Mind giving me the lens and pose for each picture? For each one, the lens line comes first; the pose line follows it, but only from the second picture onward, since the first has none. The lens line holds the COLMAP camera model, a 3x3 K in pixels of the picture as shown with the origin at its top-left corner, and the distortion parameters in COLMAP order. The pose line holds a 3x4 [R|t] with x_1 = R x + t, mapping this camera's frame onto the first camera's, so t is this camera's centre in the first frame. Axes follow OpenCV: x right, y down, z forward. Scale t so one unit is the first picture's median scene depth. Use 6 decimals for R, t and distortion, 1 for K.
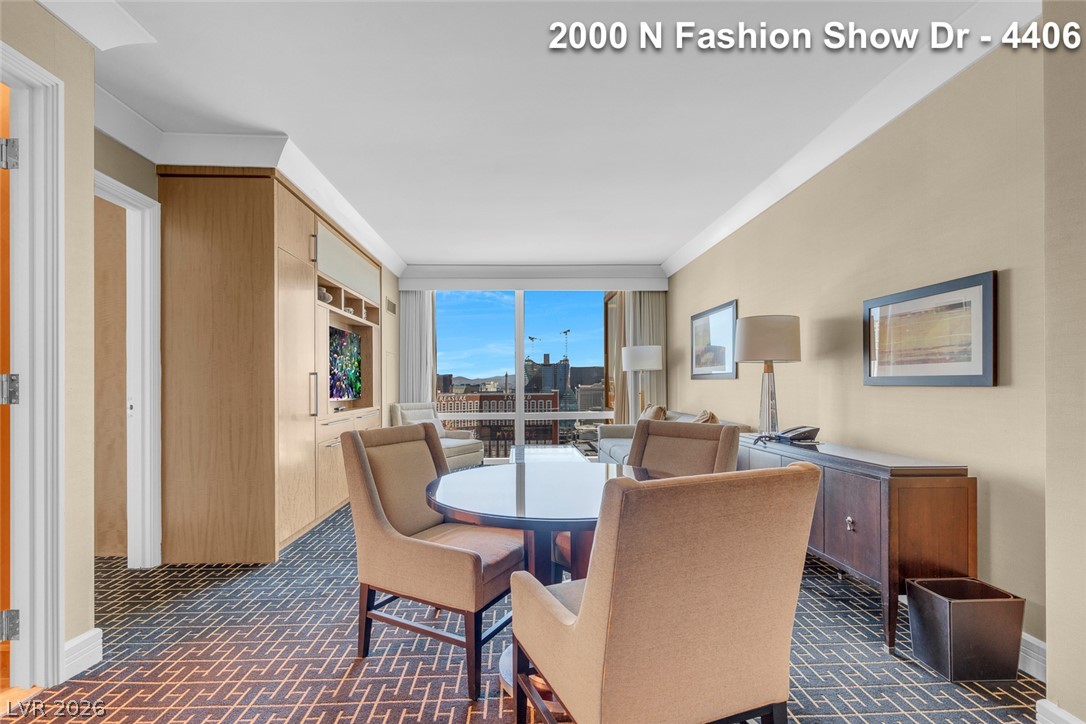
lens RADIAL K [[494.5, 0, 537.5], [0, 494.5, 381.1], [0, 0, 1]] dist [-0.006645, 0.003298]
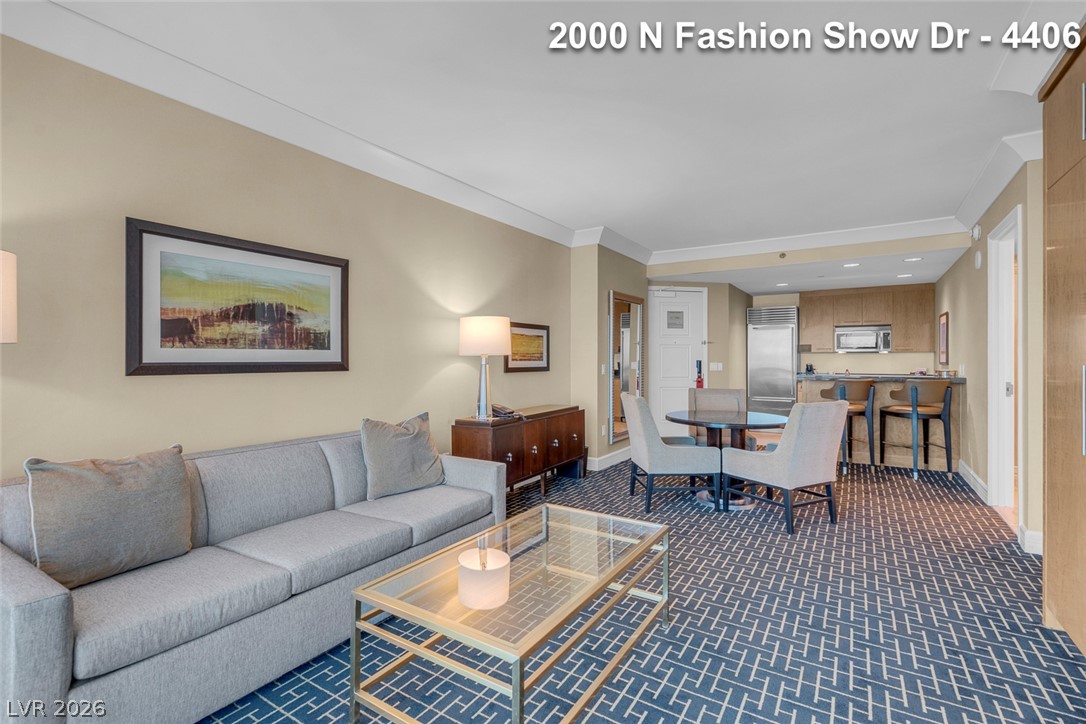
lens RADIAL K [[494.5, 0, 536.5], [0, 494.5, 356.3], [0, 0, 1]] dist [-0.006645, 0.003298]
pose [[-0.813535, 0.005018, 0.581494, -0.452440], [-0.000387, 0.999958, -0.009171, -0.036626], [-0.581516, -0.007686, -0.813499, 2.722427]]
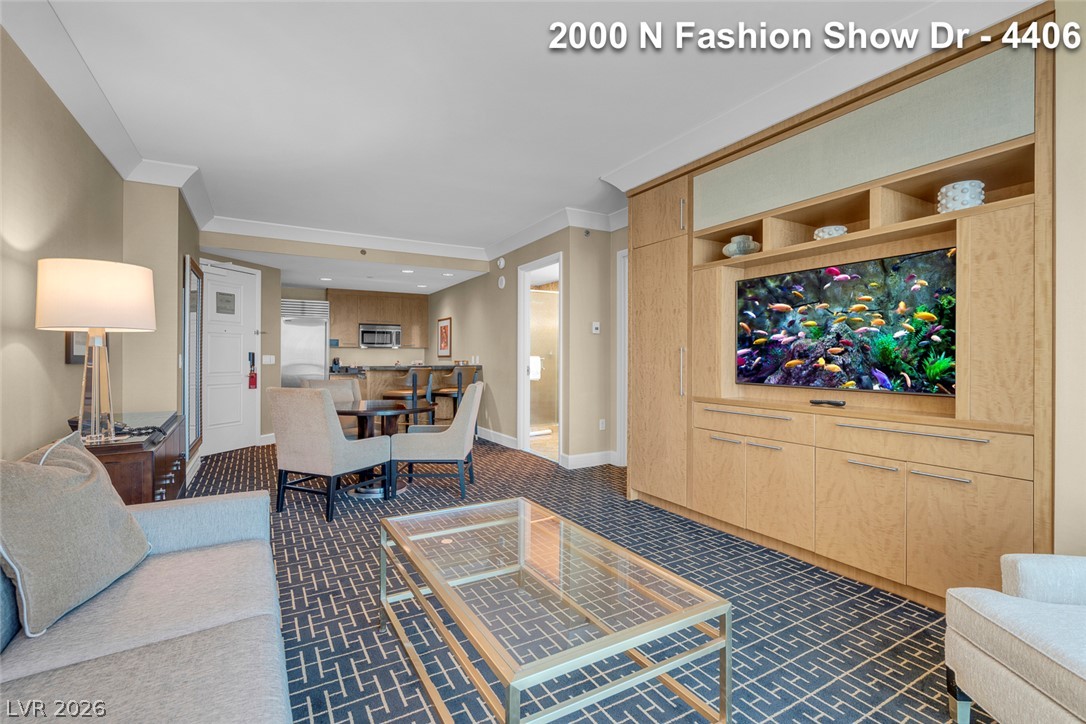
lens RADIAL K [[494.5, 0, 539.1], [0, 494.5, 361.7], [0, 0, 1]] dist [-0.006645, 0.003298]
pose [[-0.890436, 0.004095, -0.455091, 0.338661], [0.002056, 0.999986, 0.004976, -0.000644], [0.455104, 0.003495, -0.890431, 2.720920]]
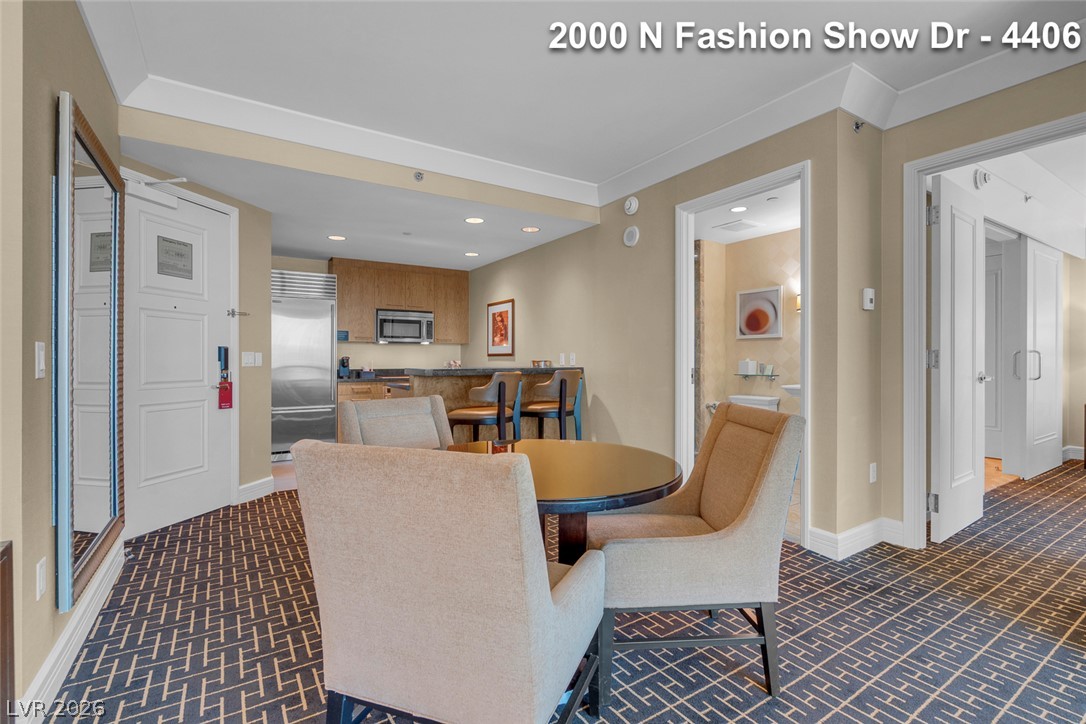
lens RADIAL K [[494.5, 0, 539.2], [0, 494.5, 360.5], [0, 0, 1]] dist [-0.006645, 0.003298]
pose [[-0.862478, 0.004767, -0.506072, 0.434691], [0.005515, 0.999985, 0.000021, 0.007942], [0.506064, -0.002773, -0.862491, 1.499341]]
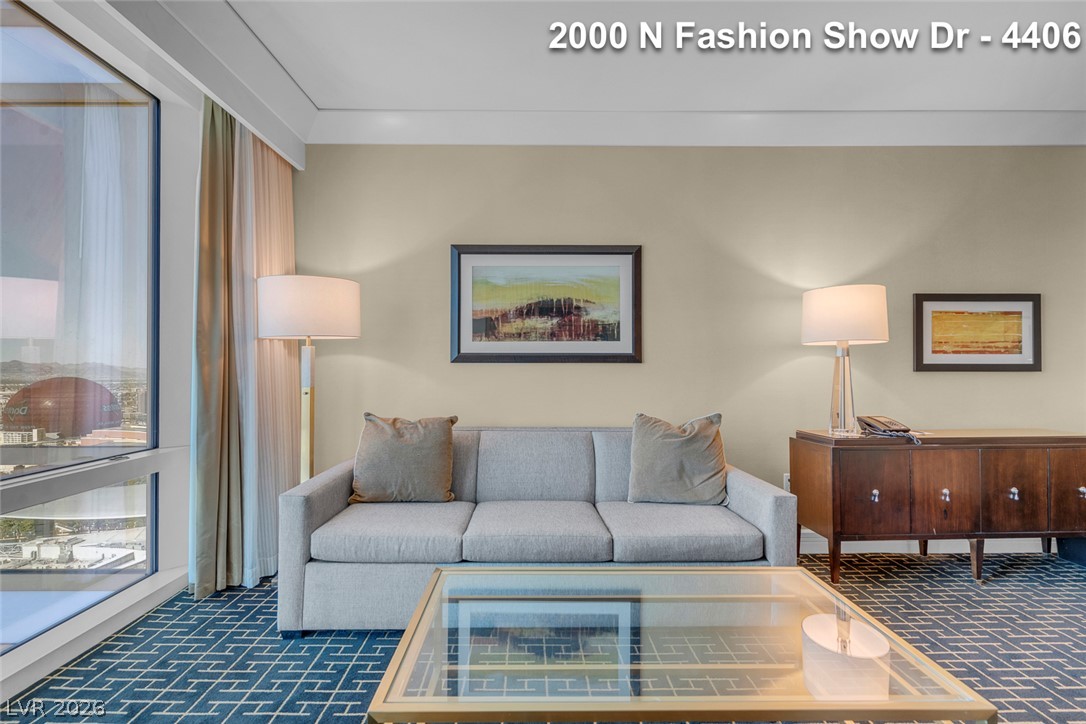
lens RADIAL K [[494.5, 0, 536.9], [0, 494.5, 363.2], [0, 0, 1]] dist [-0.006645, 0.003298]
pose [[0.030940, 0.013366, 0.999432, -0.527452], [-0.004341, 0.999903, -0.013238, 0.010112], [-0.999512, -0.003929, 0.030995, 2.145917]]
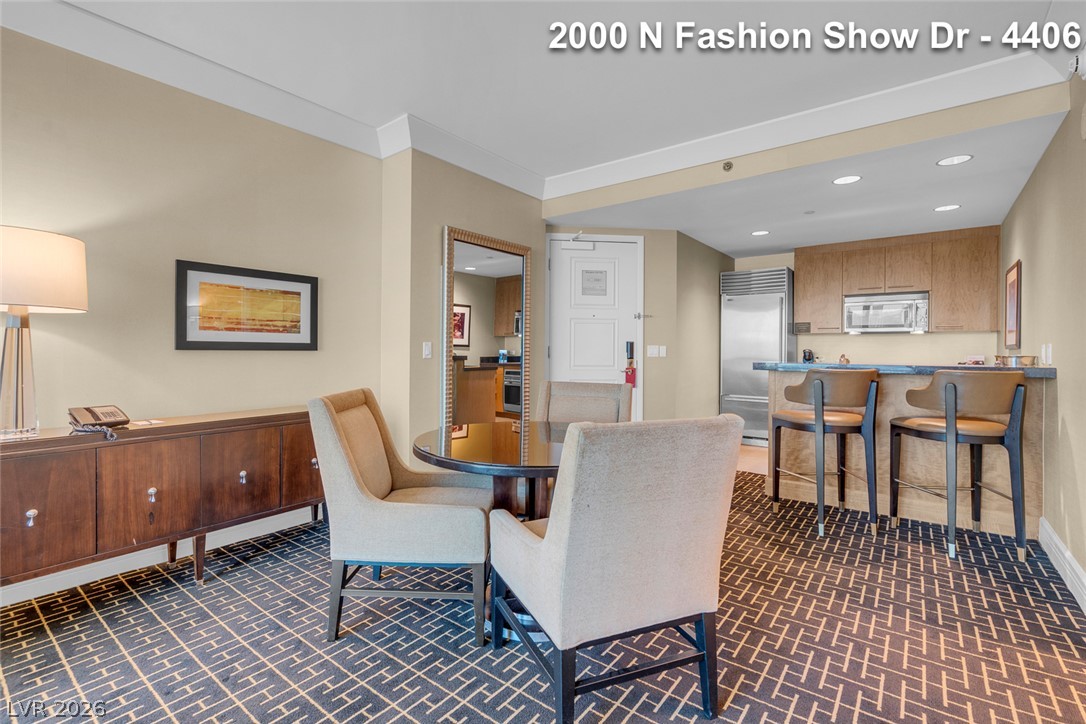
lens RADIAL K [[494.5, 0, 533.8], [0, 494.5, 350.6], [0, 0, 1]] dist [-0.006645, 0.003298]
pose [[-0.761531, -0.001243, 0.648127, -0.546295], [-0.007223, 0.999952, -0.006569, 0.014024], [-0.648088, -0.009684, -0.761504, 1.522538]]
